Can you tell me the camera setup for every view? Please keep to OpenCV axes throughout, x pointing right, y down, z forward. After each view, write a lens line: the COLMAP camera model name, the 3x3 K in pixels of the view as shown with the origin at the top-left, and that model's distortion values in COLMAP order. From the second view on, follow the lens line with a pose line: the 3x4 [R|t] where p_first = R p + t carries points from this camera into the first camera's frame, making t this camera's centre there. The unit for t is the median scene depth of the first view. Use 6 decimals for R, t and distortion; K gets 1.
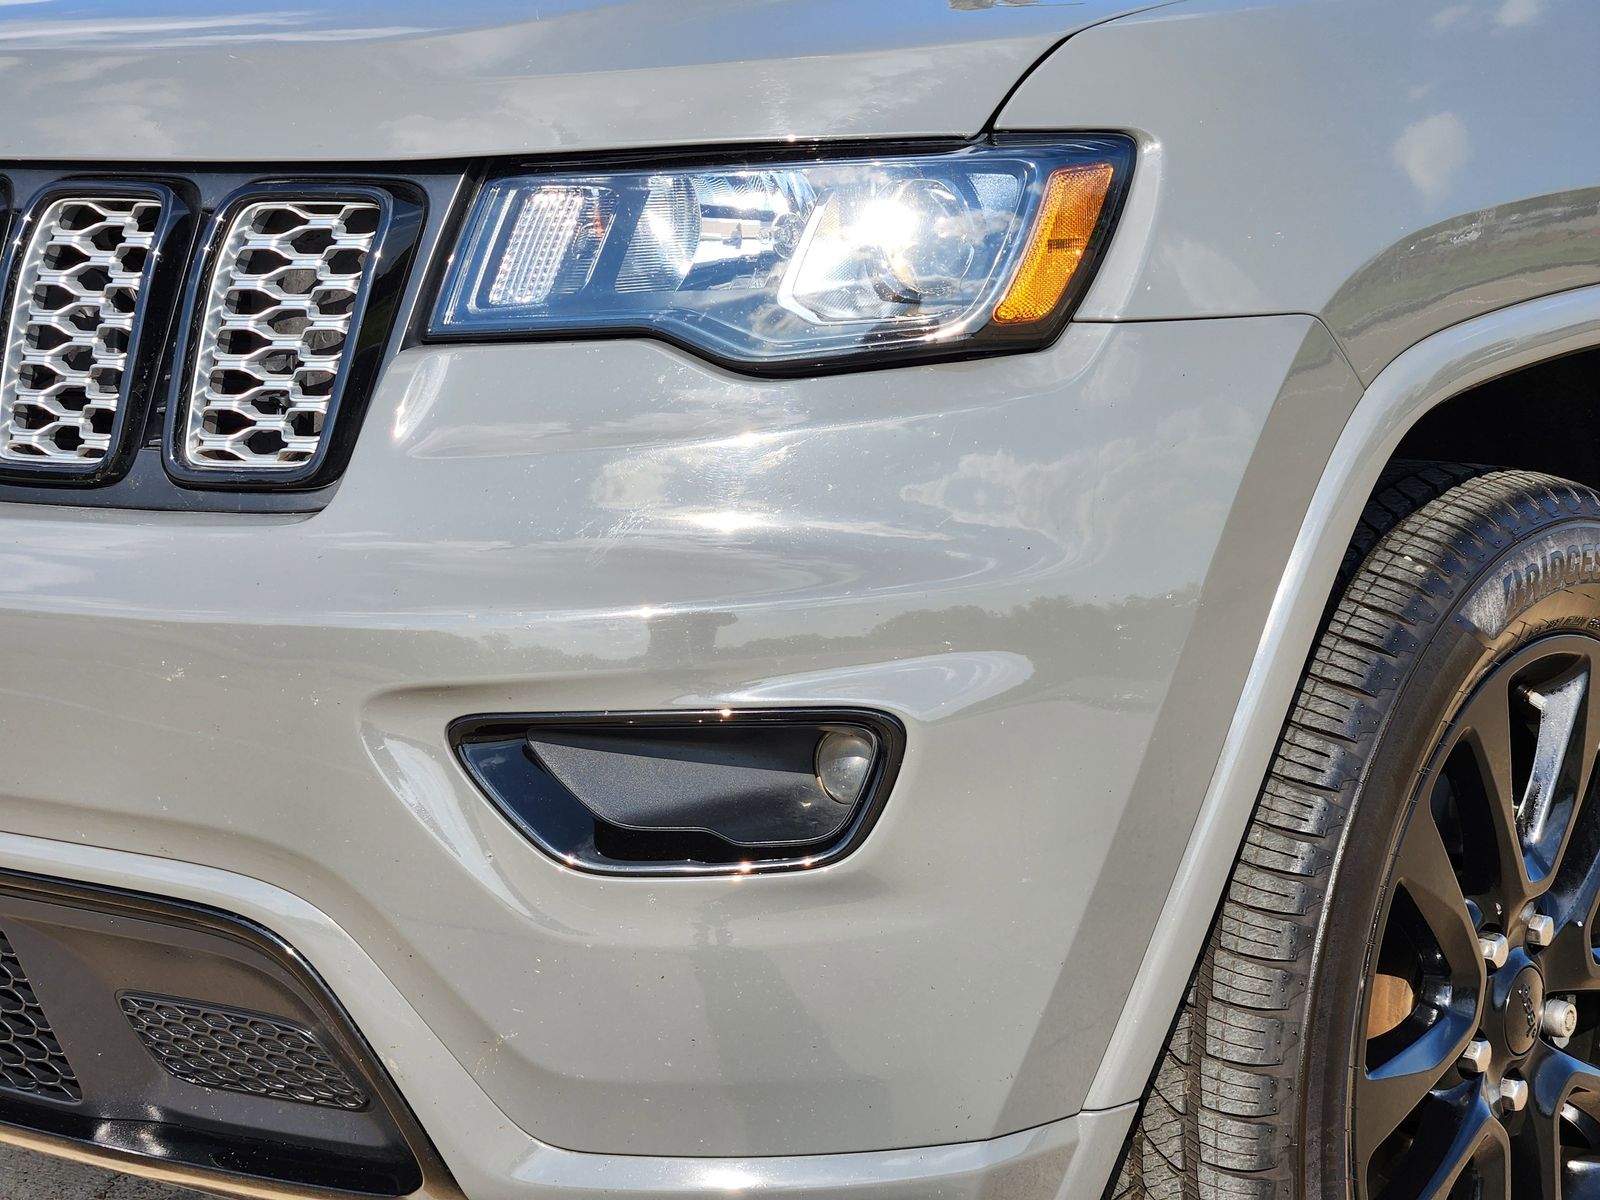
lens RADIAL K [[3085.3, 0, 766.2], [0, 3085.3, 606.1], [0, 0, 1]] dist [-0.264166, 2.567147]
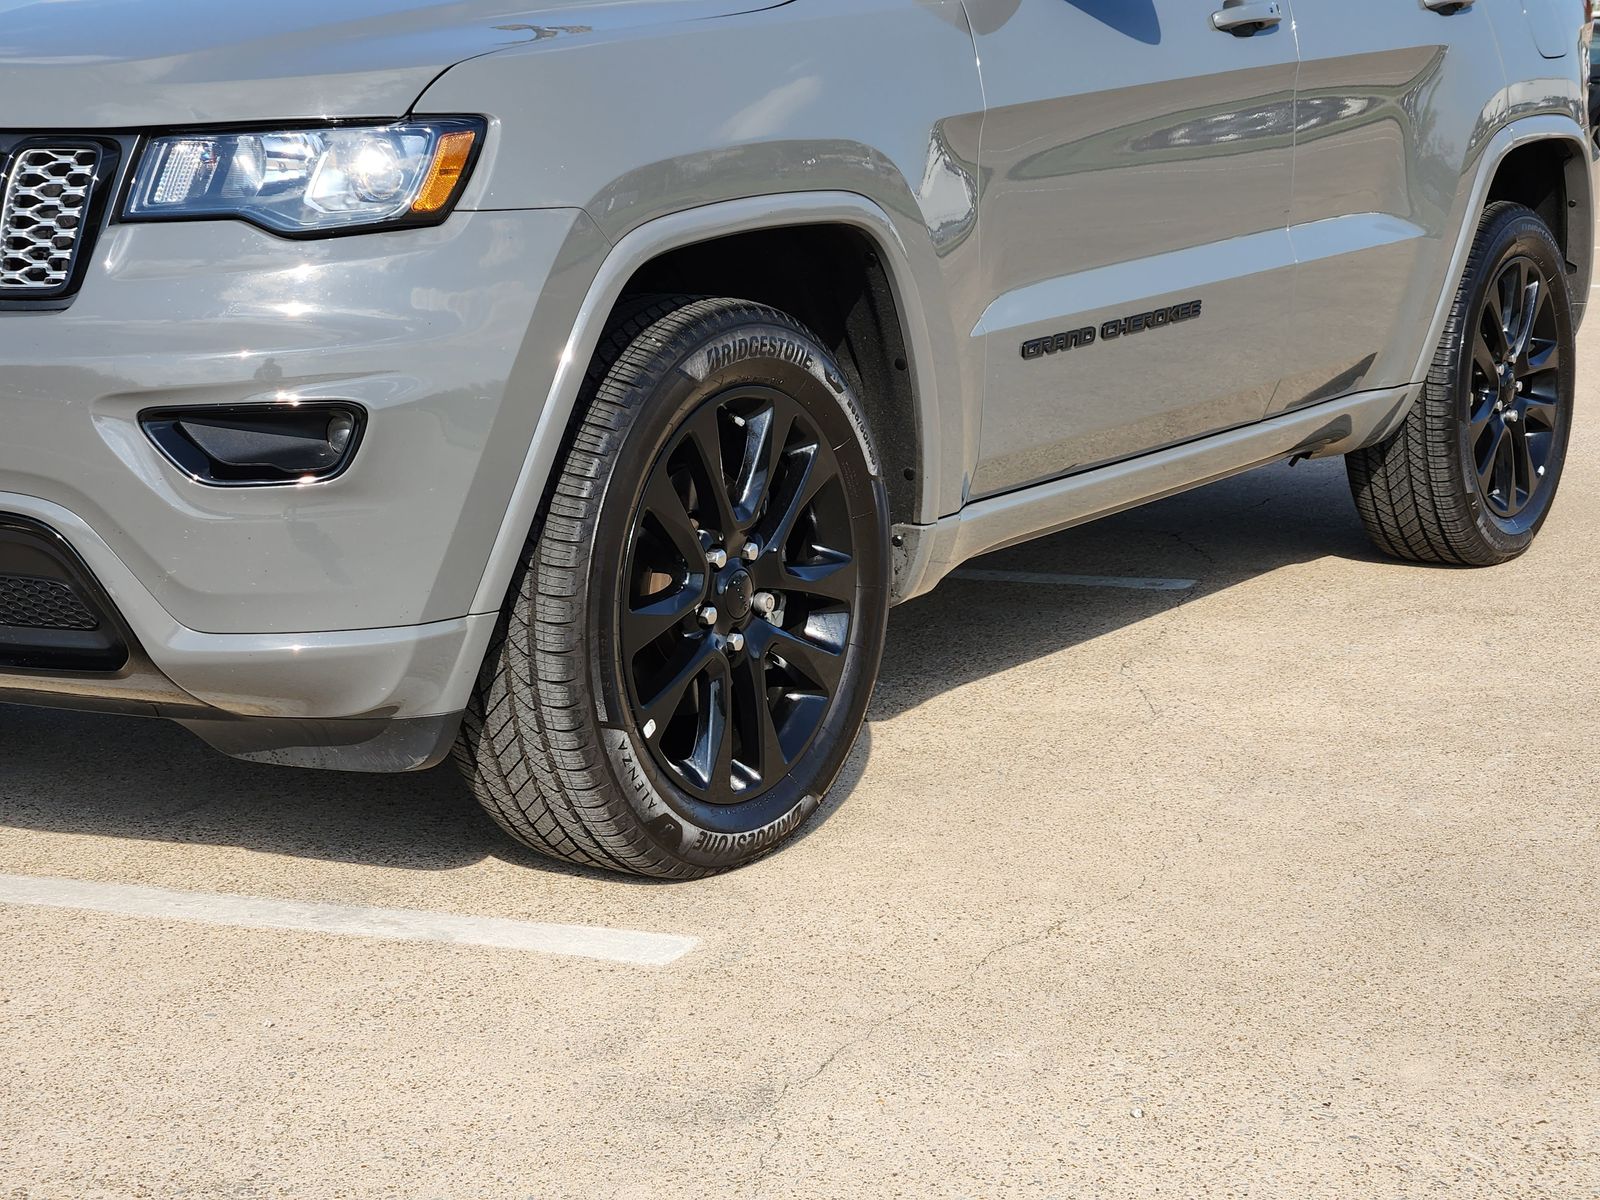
lens RADIAL K [[3330.4, 0, 801.8], [0, 3330.4, 544.7], [0, 0, 1]] dist [0.060294, -0.187892]
pose [[0.995130, -0.012118, 0.097824, 0.105462], [0.013312, 0.999845, -0.011555, 0.144498], [-0.097669, 0.012801, 0.995137, -1.111288]]
